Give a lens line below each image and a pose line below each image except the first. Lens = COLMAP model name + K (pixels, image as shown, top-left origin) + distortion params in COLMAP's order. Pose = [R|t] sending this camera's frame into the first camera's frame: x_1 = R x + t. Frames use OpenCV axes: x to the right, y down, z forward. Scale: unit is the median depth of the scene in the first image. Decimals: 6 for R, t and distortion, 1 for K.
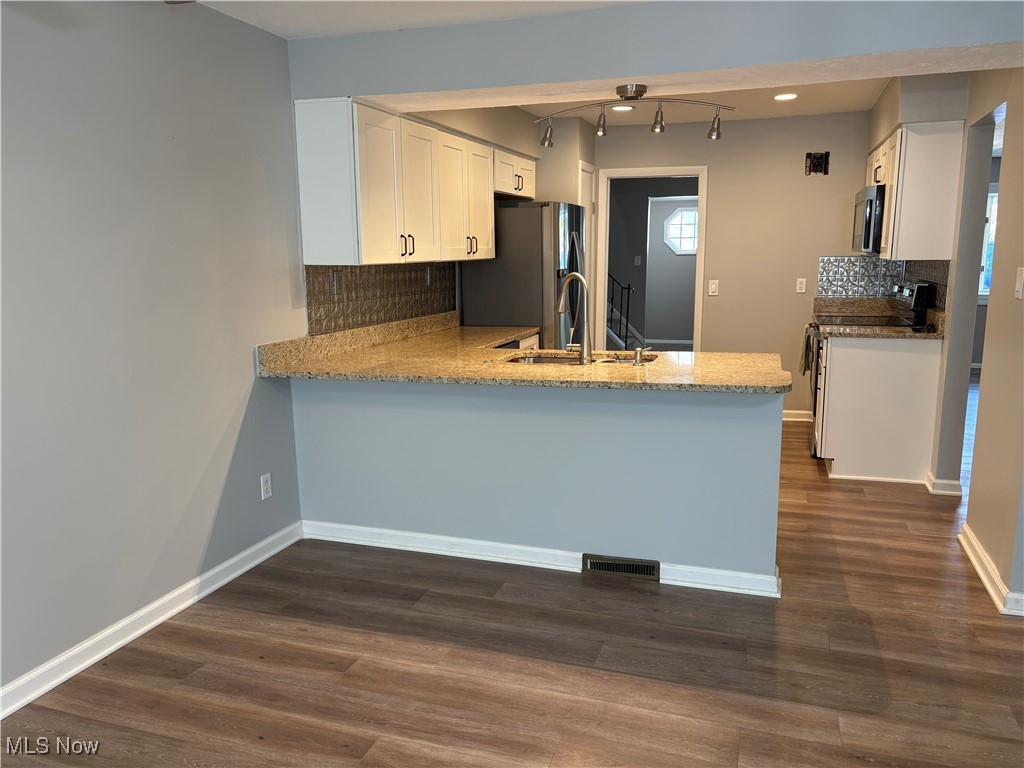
lens RADIAL K [[773.4, 0, 510.1], [0, 773.4, 385.8], [0, 0, 1]] dist [0.038559, -0.043476]
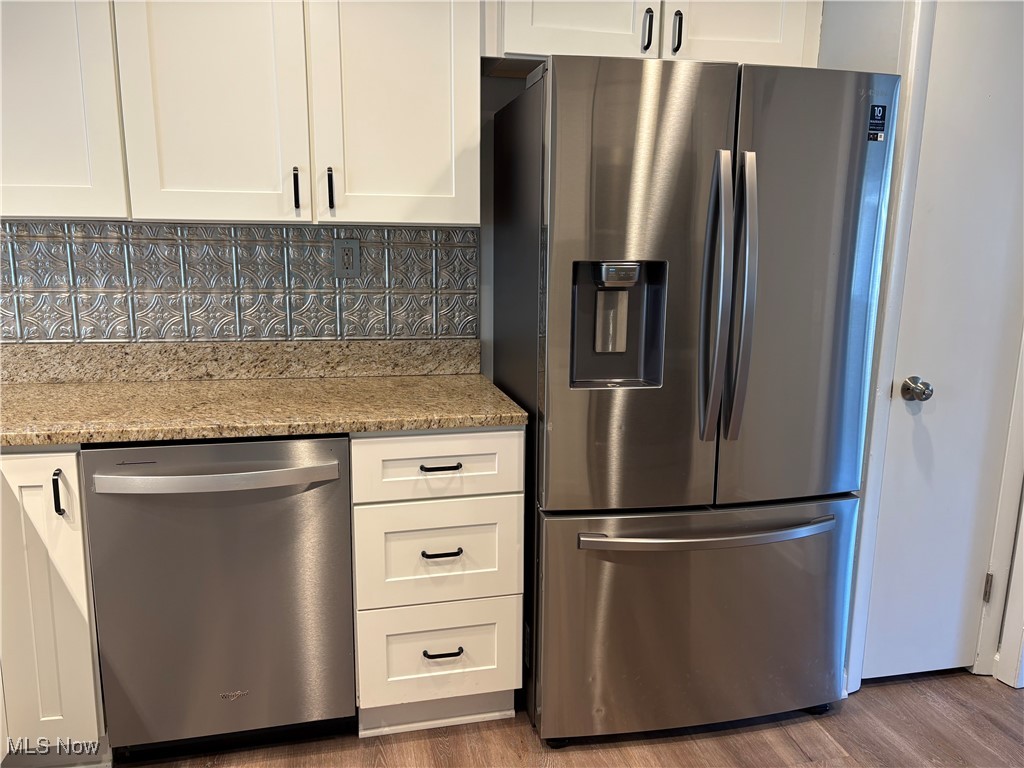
lens RADIAL K [[764.4, 0, 515.9], [0, 764.4, 385.1], [0, 0, 1]] dist [0.083591, -0.113078]
pose [[0.523843, 0.188582, -0.830678, 0.512452], [-0.164118, 0.979259, 0.118817, -0.200445], [0.835855, 0.074087, 0.543928, 1.207645]]
